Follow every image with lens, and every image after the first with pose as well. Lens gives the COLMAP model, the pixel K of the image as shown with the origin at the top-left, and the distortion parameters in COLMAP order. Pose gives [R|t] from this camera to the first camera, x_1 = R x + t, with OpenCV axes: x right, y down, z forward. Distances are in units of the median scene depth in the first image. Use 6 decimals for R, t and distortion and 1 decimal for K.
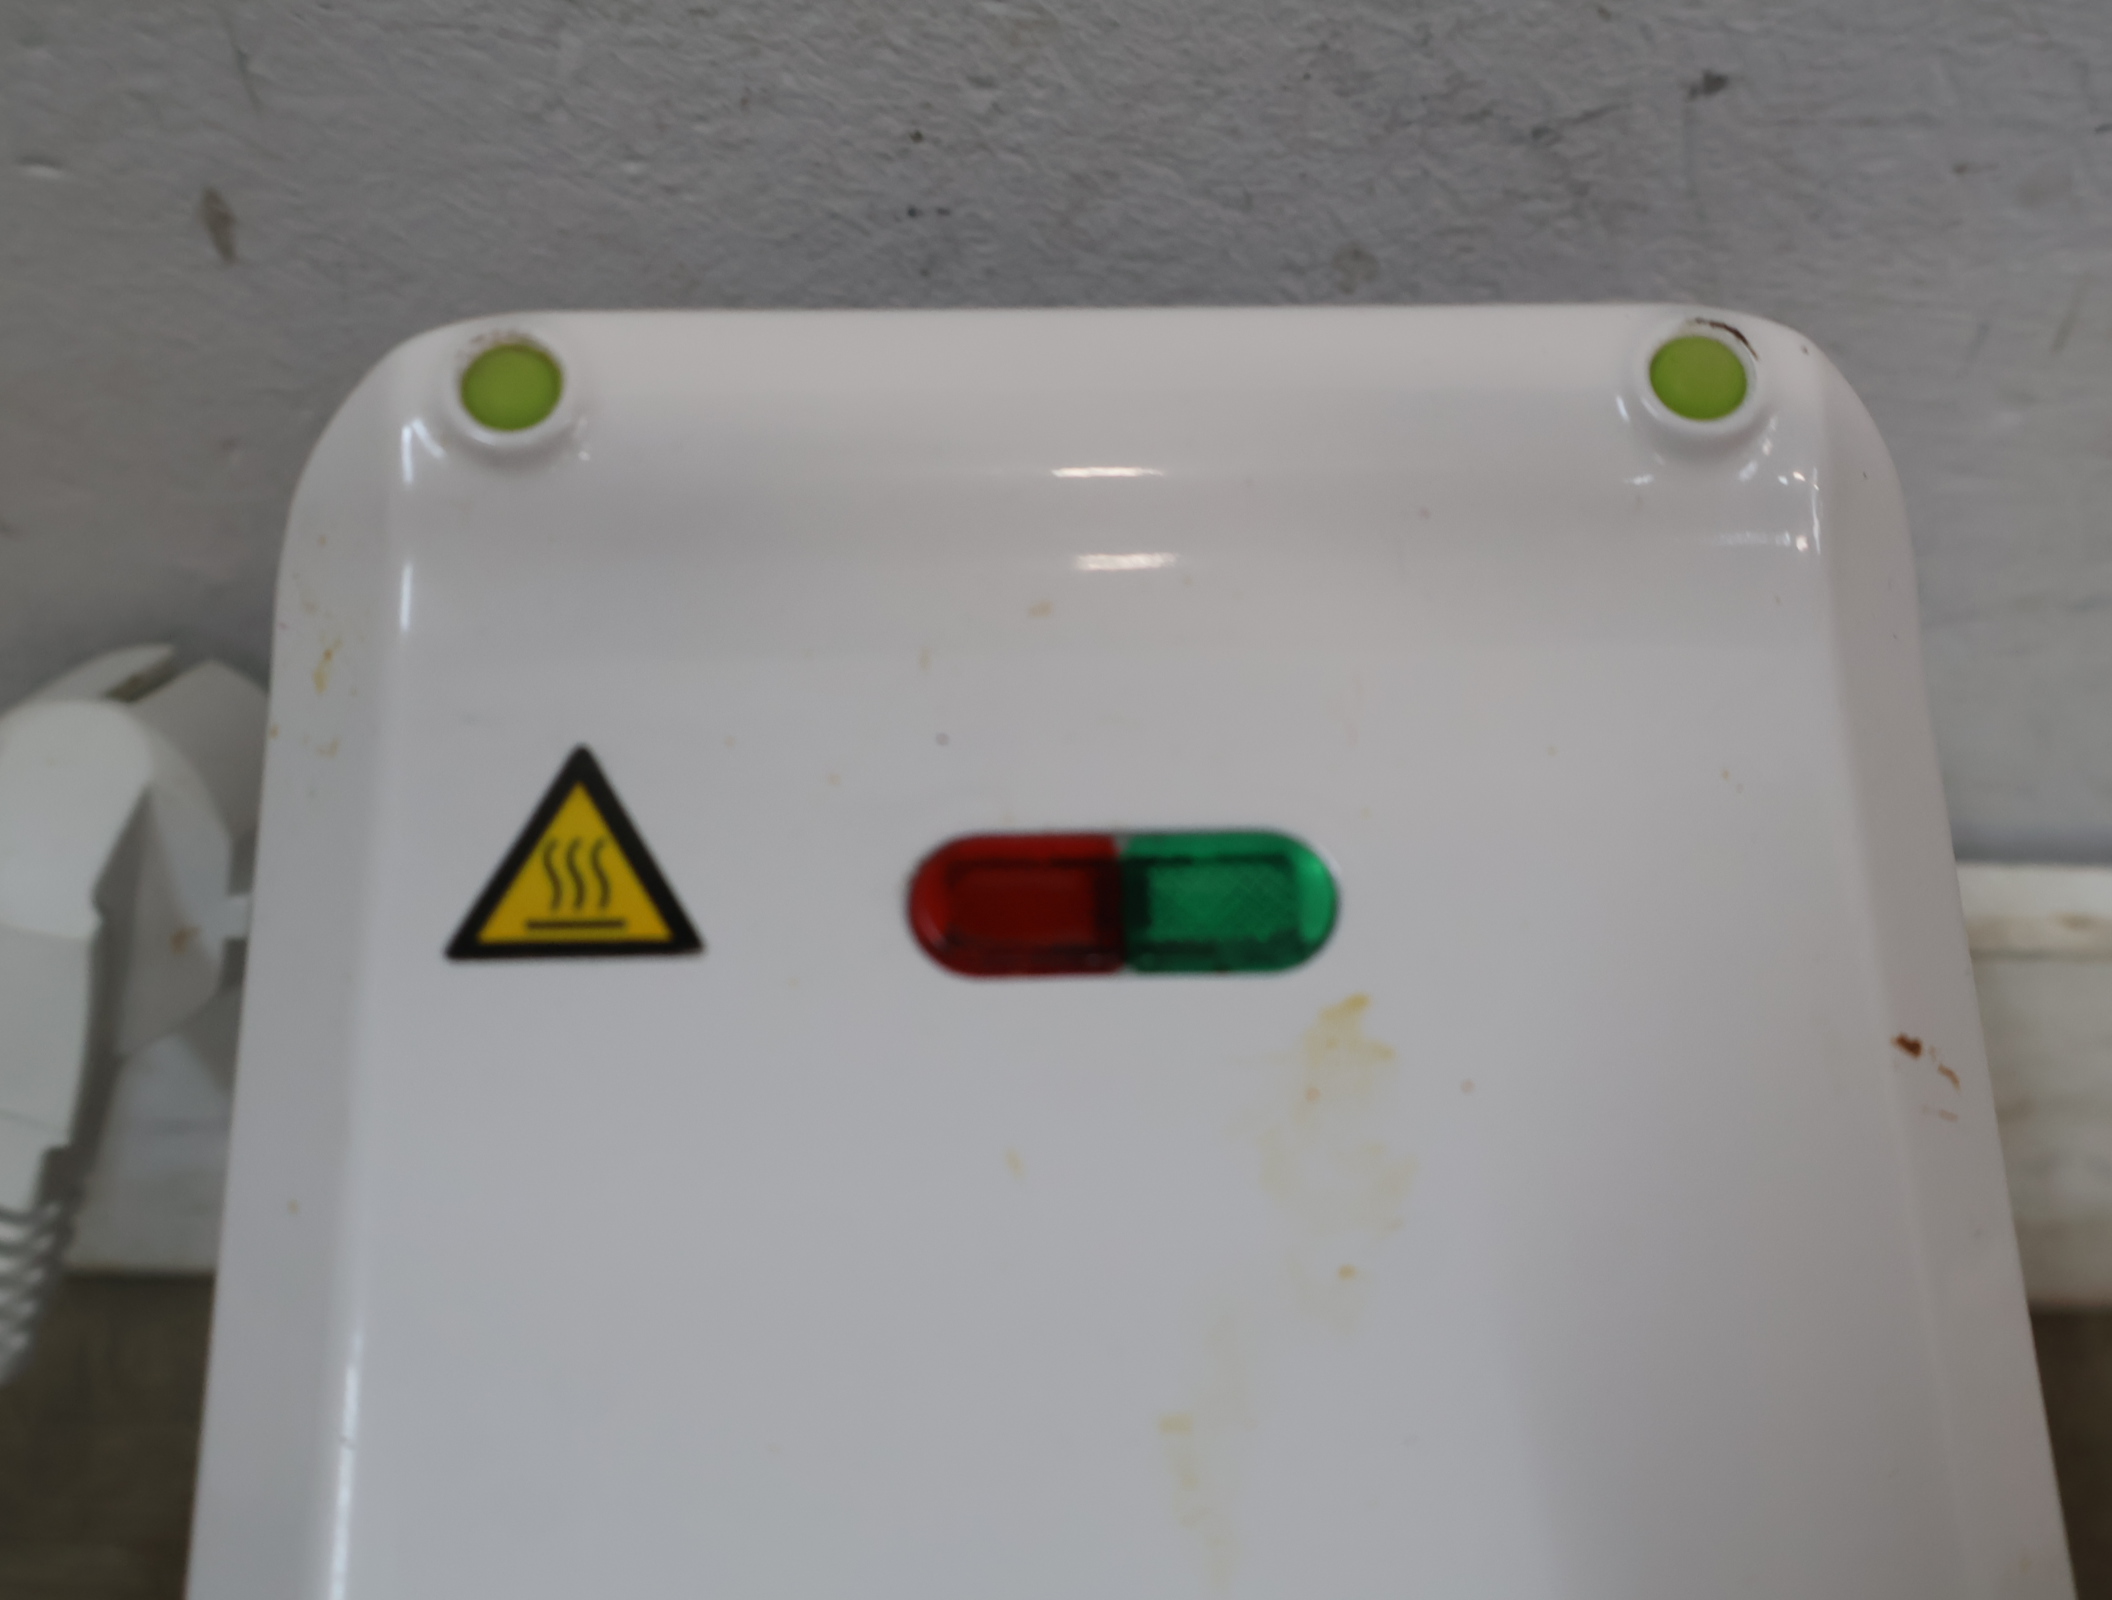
lens RADIAL K [[2570.9, 0, 1056.0], [0, 2570.9, 800.0], [0, 0, 1]] dist [-0.012435, 0.009469]
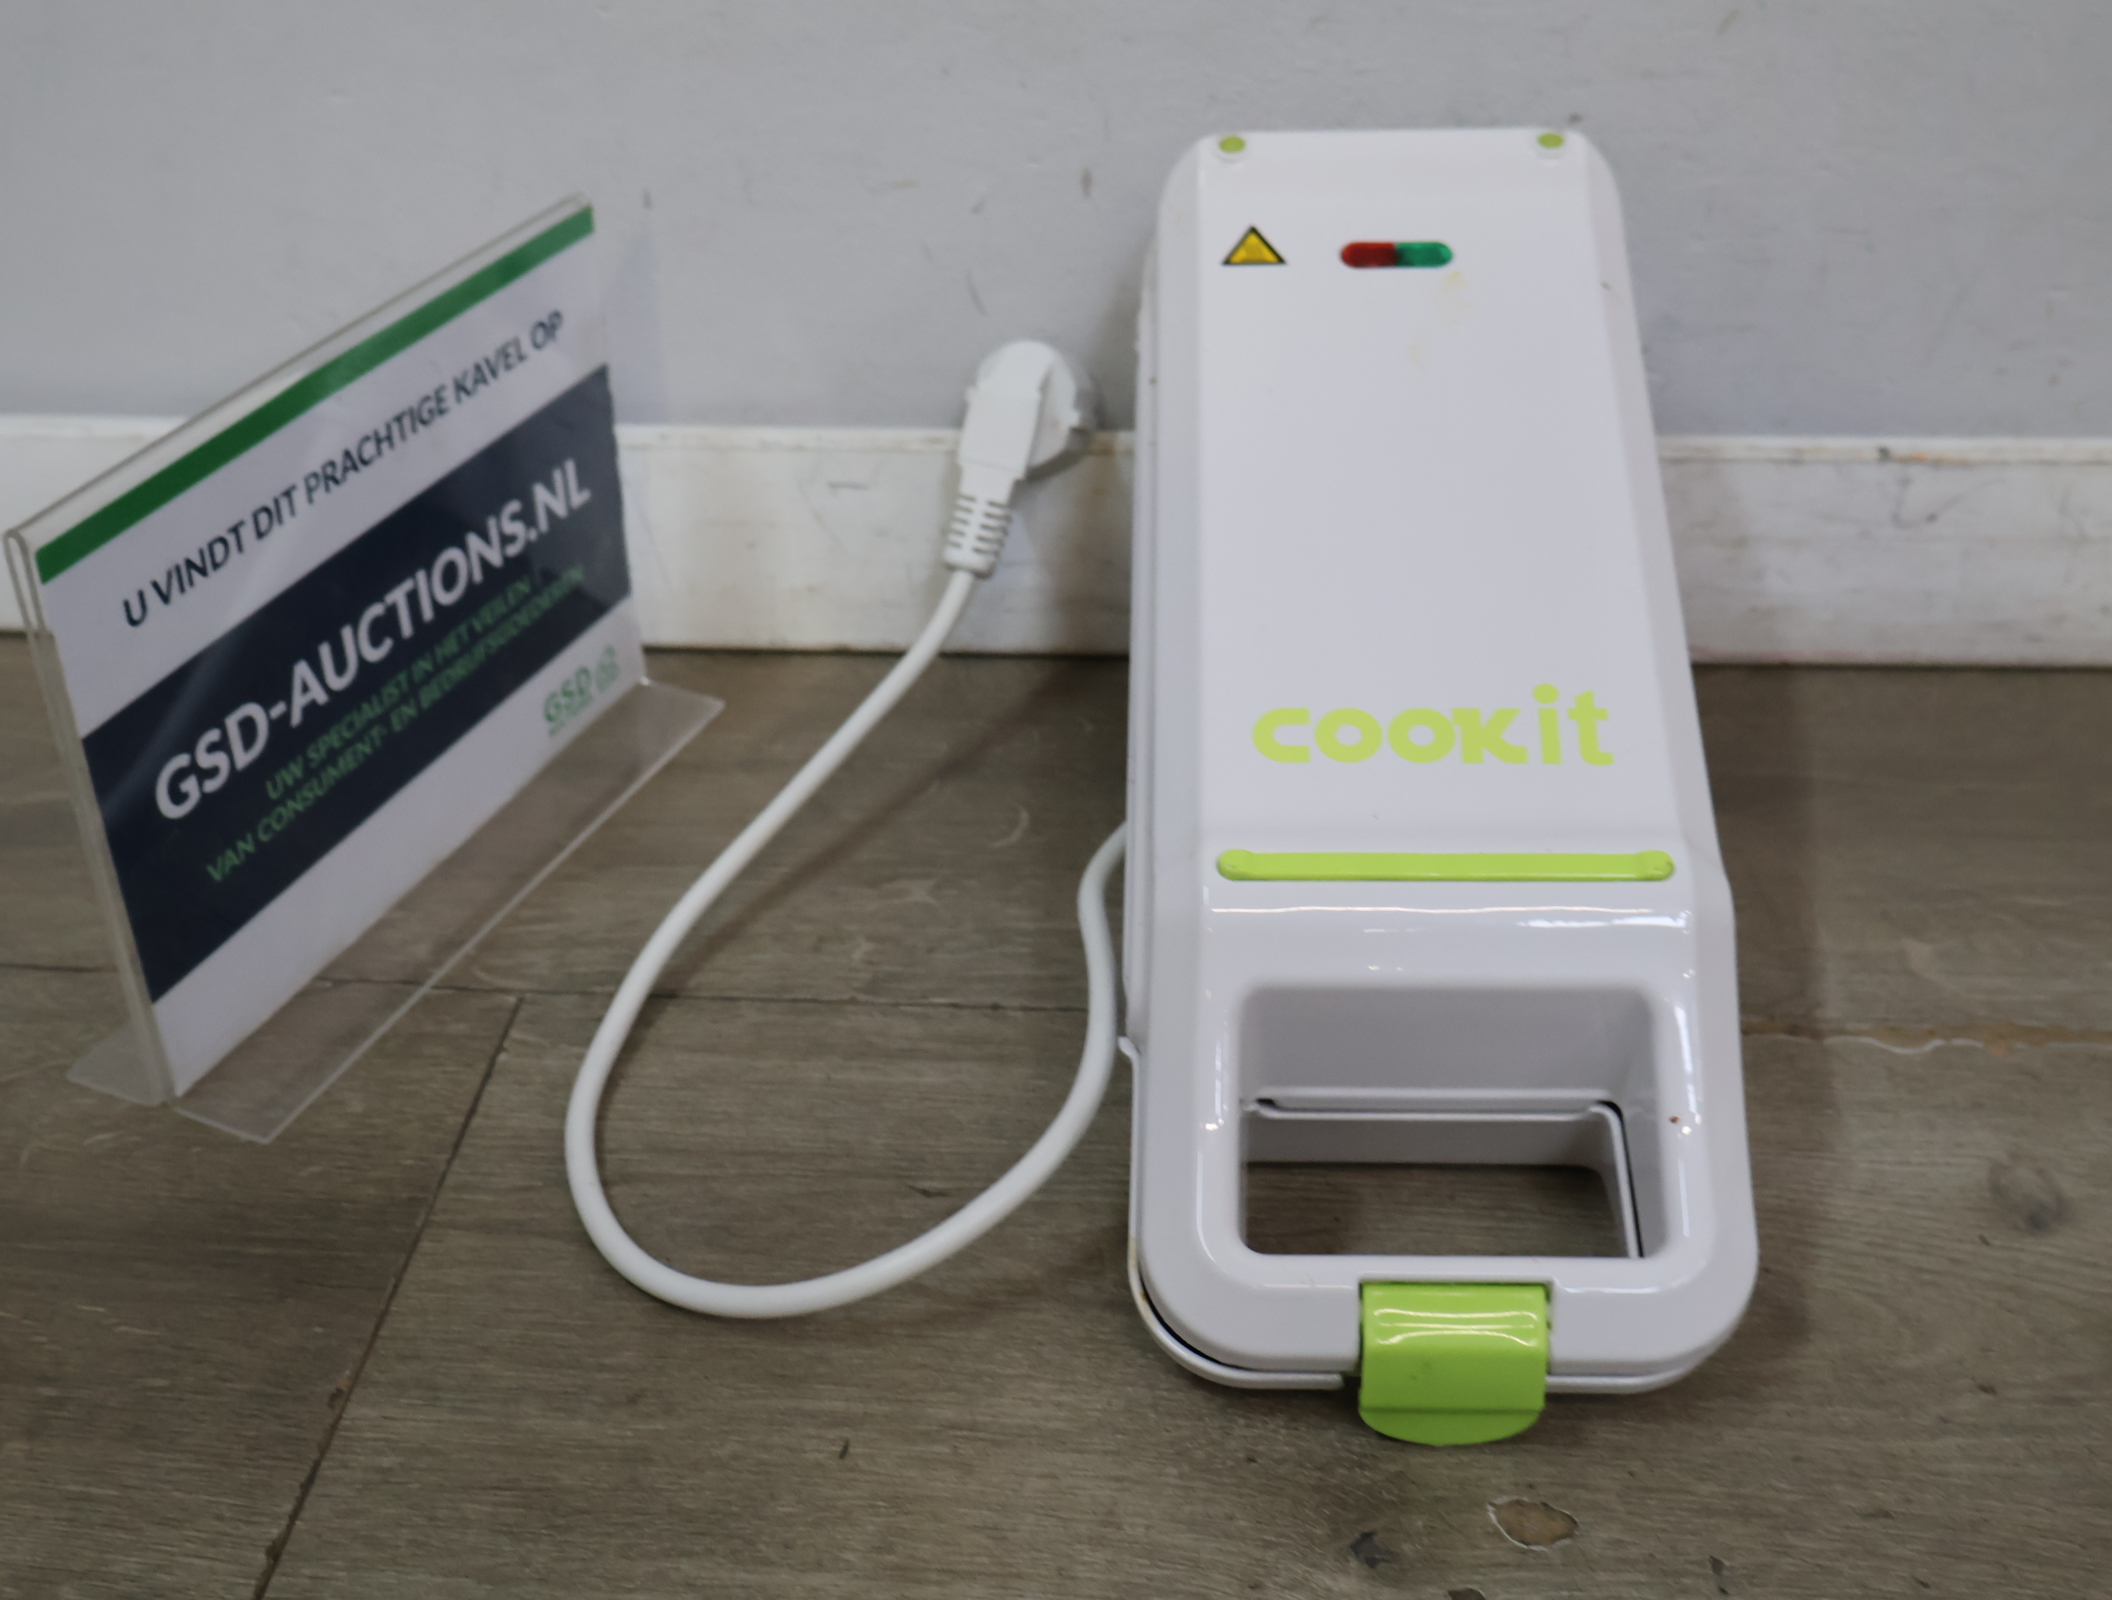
lens RADIAL K [[2357.1, 0, 1067.4], [0, 2357.1, 716.1], [0, 0, 1]] dist [-0.006181, 0.010245]
pose [[0.996346, 0.008896, -0.084944, -0.155587], [-0.030135, 0.967212, -0.252176, 1.574181], [0.079915, 0.253815, 0.963946, -2.205749]]
